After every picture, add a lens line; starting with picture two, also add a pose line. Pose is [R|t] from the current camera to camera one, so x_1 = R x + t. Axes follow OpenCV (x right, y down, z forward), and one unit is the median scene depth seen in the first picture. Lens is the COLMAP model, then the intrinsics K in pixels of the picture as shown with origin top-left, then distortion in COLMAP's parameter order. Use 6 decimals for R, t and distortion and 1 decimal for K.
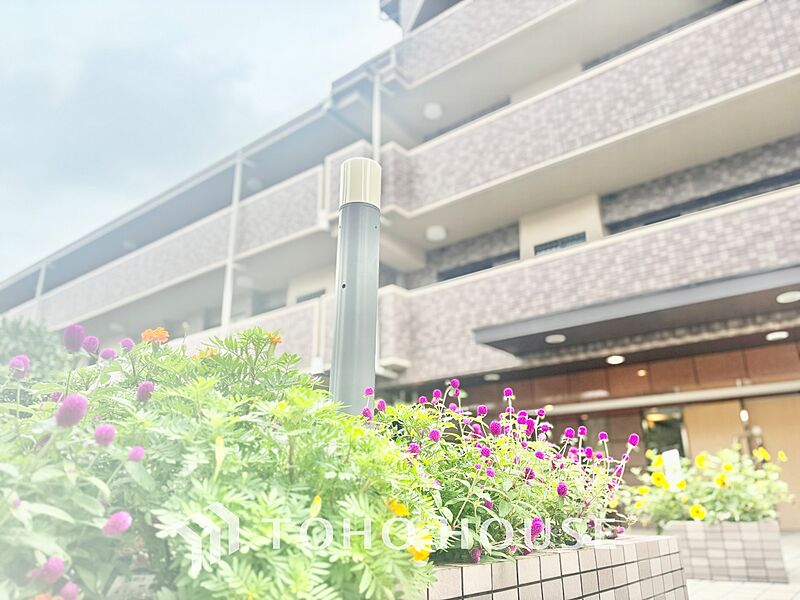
lens RADIAL K [[609.2, 0, 399.5], [0, 609.2, 298.6], [0, 0, 1]] dist [0.033161, -0.020694]
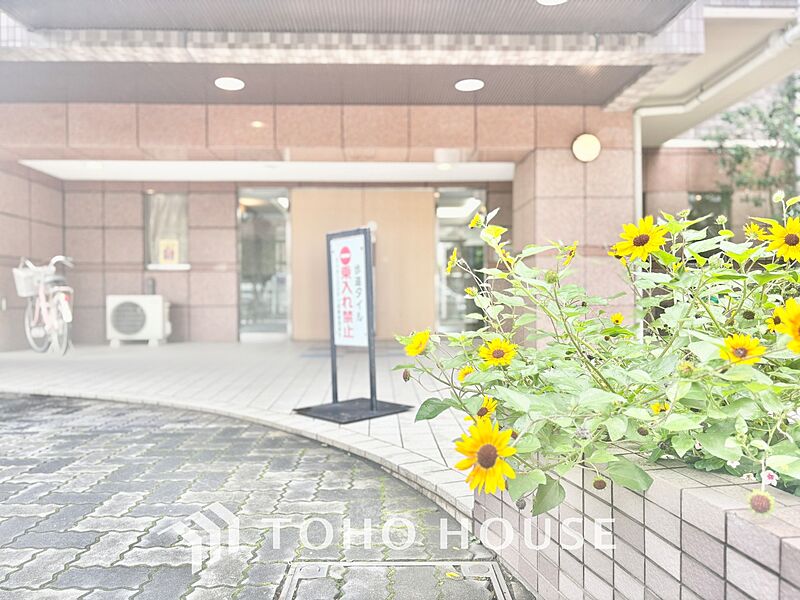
lens RADIAL K [[609.2, 0, 402.6], [0, 609.2, 299.4], [0, 0, 1]] dist [0.033161, -0.020694]
pose [[0.759544, 0.003529, 0.650447, 0.105889], [-0.210738, 0.947384, 0.240944, 0.125804], [-0.615372, -0.320081, 0.720323, 0.438726]]
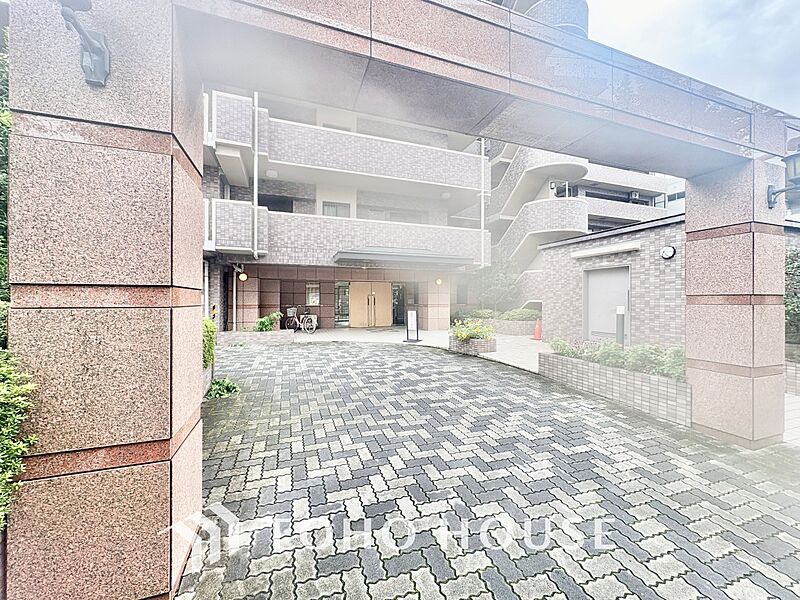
lens RADIAL K [[317.7, 0, 400.5], [0, 317.7, 299.8], [0, 0, 1]] dist [0.000493, 0.000290]
pose [[0.527305, 0.006985, 0.849647, -0.689656], [-0.279754, 0.945639, 0.165845, -0.032468], [-0.802301, -0.325144, 0.500594, 0.214405]]
